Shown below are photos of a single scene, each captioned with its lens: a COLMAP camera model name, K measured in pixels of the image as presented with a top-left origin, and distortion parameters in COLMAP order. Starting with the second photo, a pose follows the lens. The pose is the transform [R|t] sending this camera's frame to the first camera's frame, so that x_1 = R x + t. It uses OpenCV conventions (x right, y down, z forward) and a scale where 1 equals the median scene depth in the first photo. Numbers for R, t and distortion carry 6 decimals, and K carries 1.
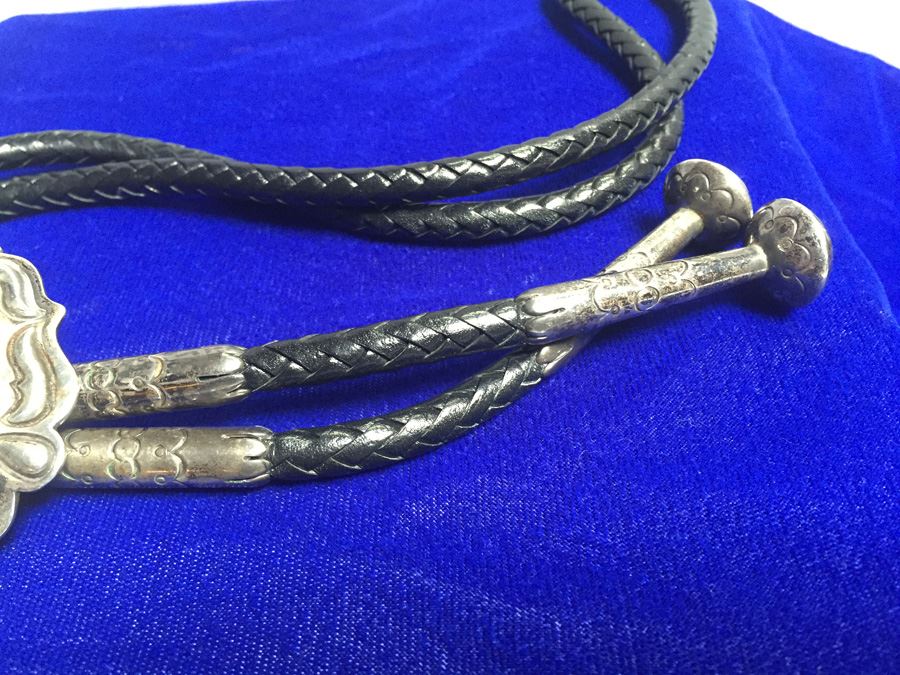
lens RADIAL K [[863.3, 0, 450.0], [0, 863.3, 337.5], [0, 0, 1]] dist [0.109481, -0.244738]
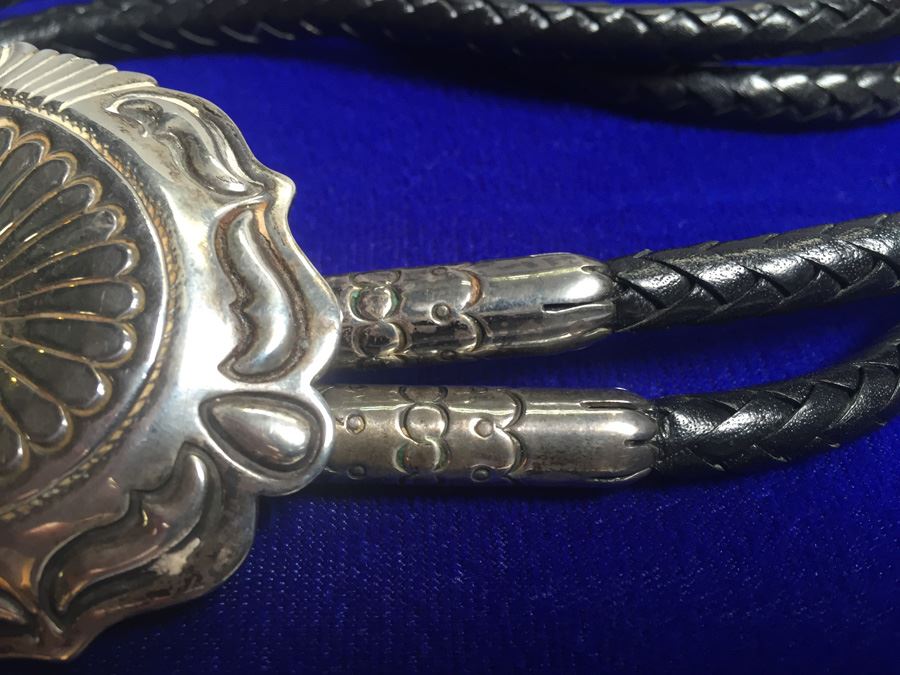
lens RADIAL K [[863.3, 0, 450.0], [0, 863.3, 337.5], [0, 0, 1]] dist [0.109481, -0.244738]
pose [[0.994384, 0.027959, 0.102073, -0.410832], [-0.034567, 0.997379, 0.063560, 0.032099], [-0.100028, -0.066731, 0.992744, 0.412796]]
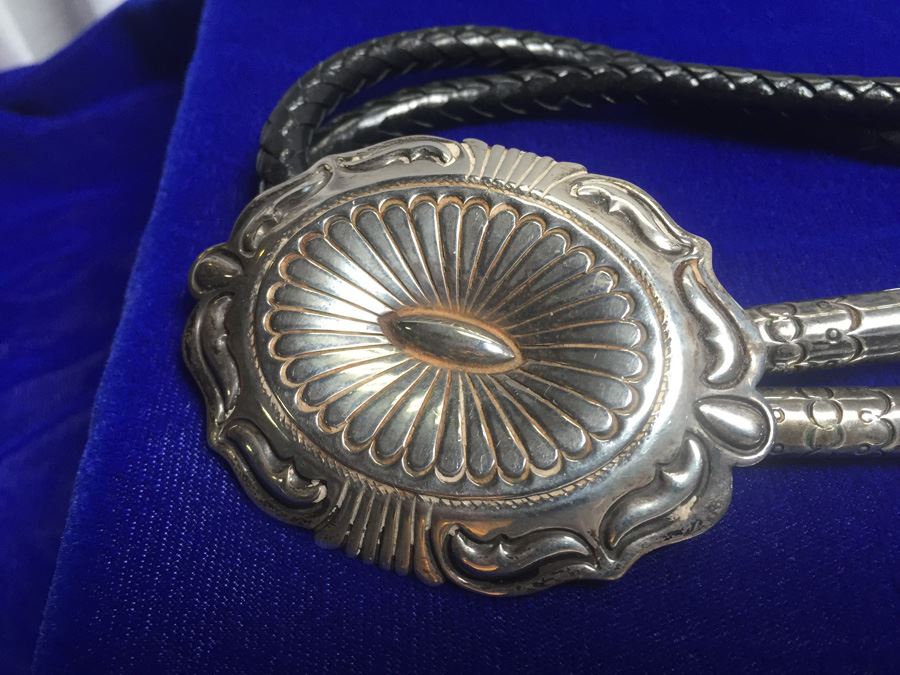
lens RADIAL K [[863.3, 0, 450.0], [0, 863.3, 337.5], [0, 0, 1]] dist [0.109481, -0.244738]
pose [[0.996090, -0.000447, 0.088343, -0.793164], [-0.007288, 0.996162, 0.087225, -0.014609], [-0.088043, -0.087528, 0.992264, 0.204360]]
